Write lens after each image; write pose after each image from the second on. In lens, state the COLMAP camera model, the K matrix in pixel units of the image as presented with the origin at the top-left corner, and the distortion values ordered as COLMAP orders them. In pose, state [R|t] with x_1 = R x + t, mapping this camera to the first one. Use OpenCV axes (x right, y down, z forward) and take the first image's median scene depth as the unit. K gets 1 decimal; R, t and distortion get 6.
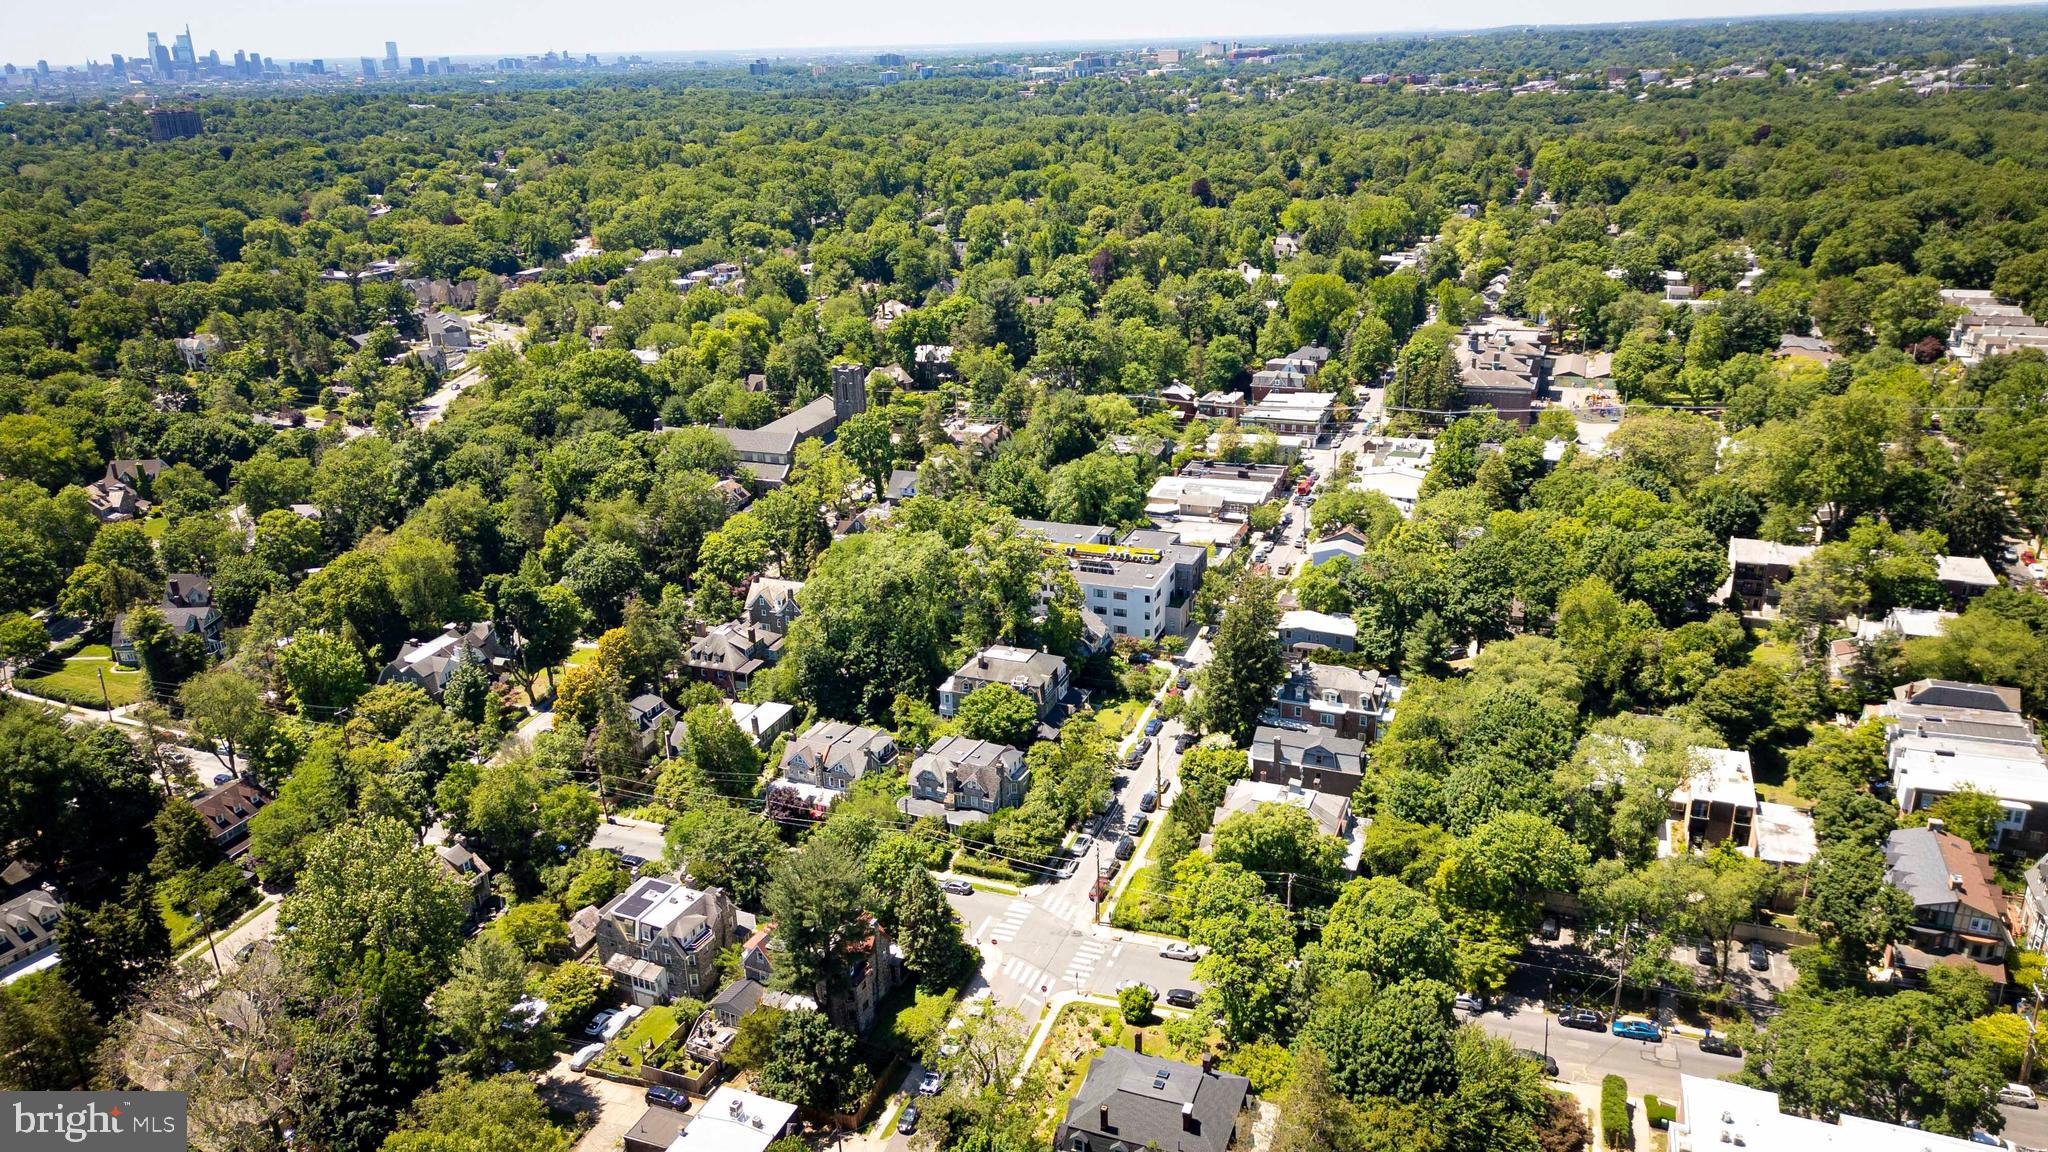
lens RADIAL K [[1421.3, 0, 1019.7], [0, 1421.3, 580.3], [0, 0, 1]] dist [0.124257, -0.138571]
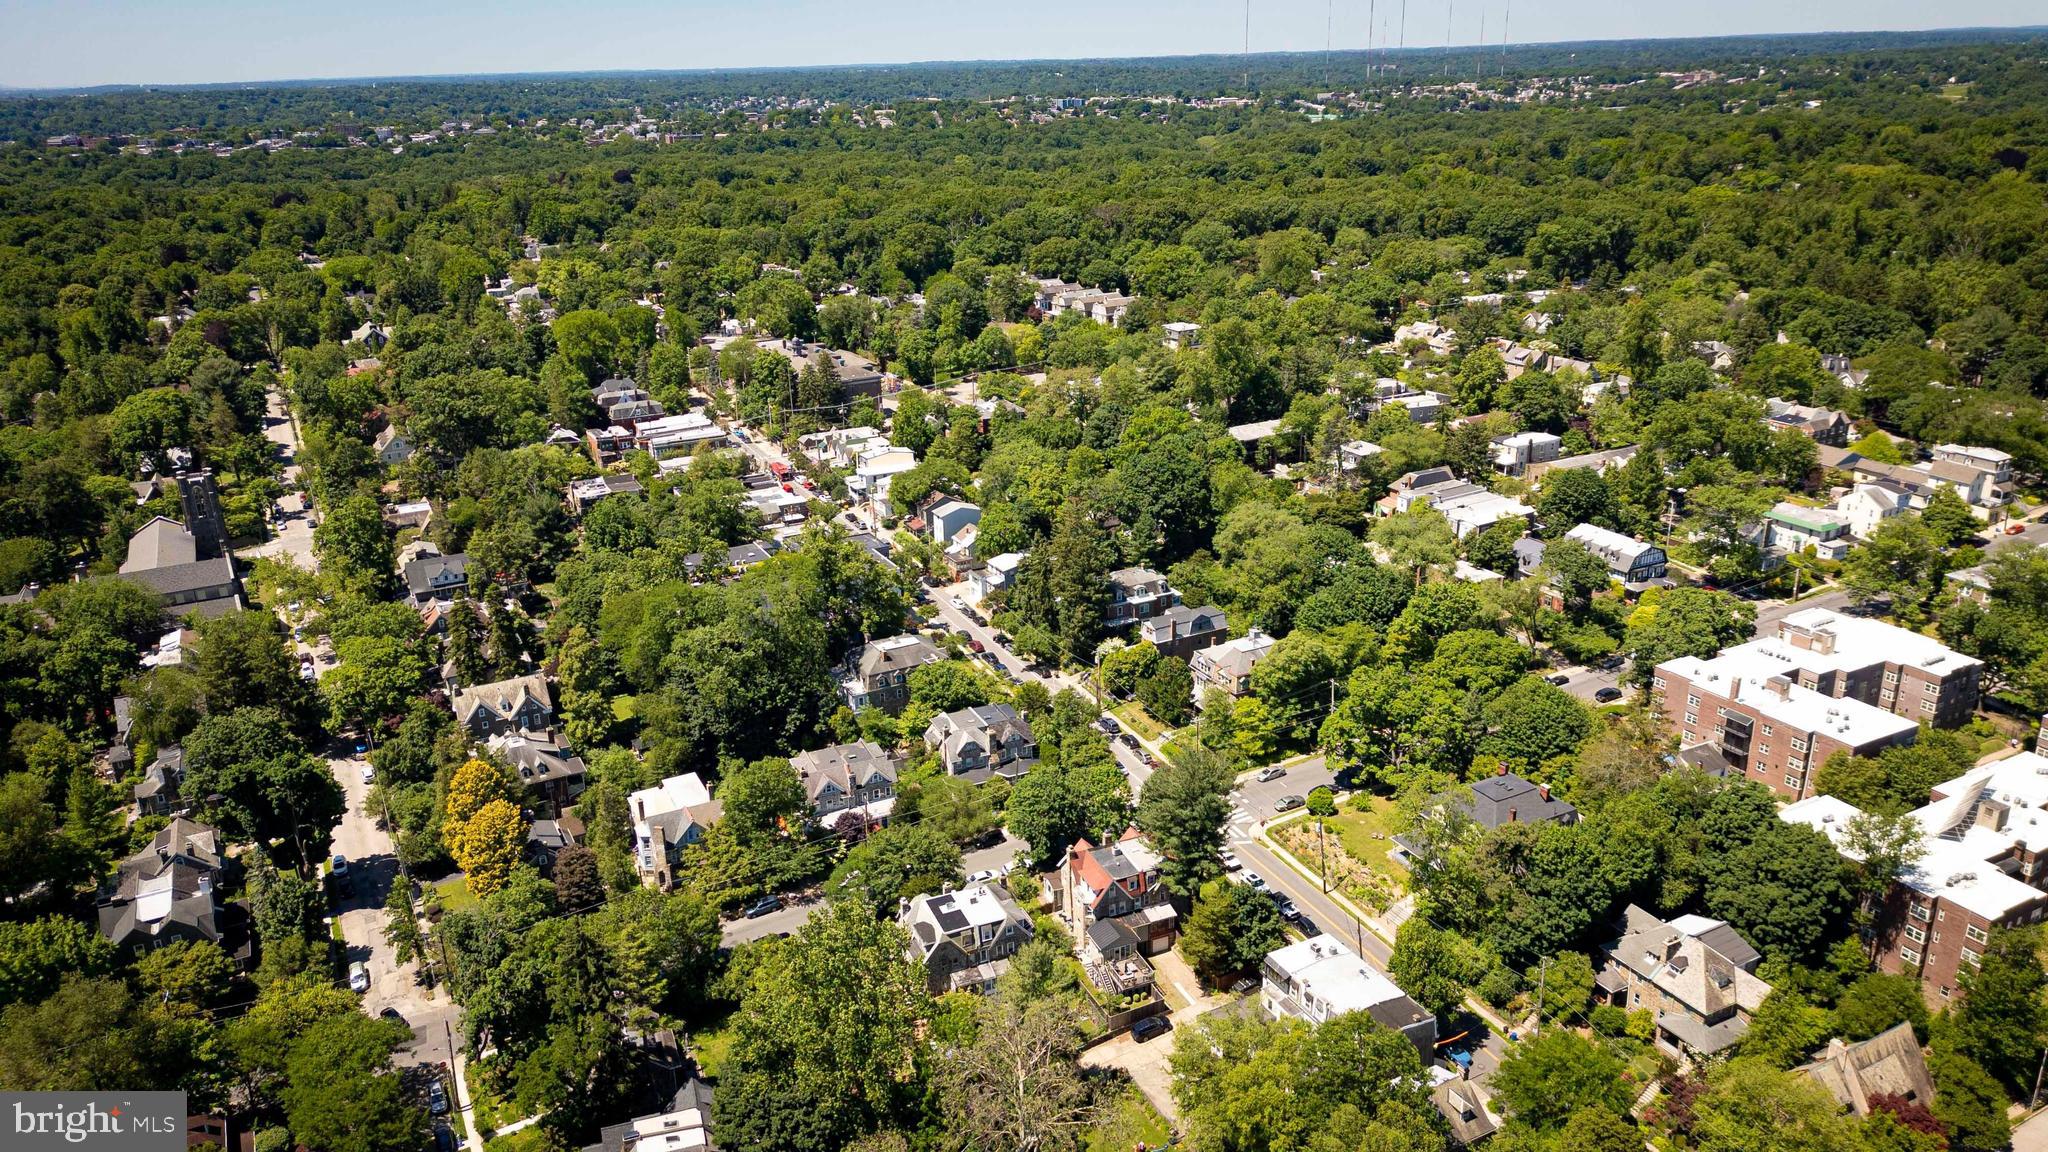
lens RADIAL K [[1421.3, 0, 1019.7], [0, 1421.3, 580.3], [0, 0, 1]] dist [0.124257, -0.138571]
pose [[0.675403, -0.249642, 0.693909, -0.712629], [0.275027, 0.958342, 0.077082, -0.051936], [-0.684245, 0.138783, 0.715925, 0.185505]]
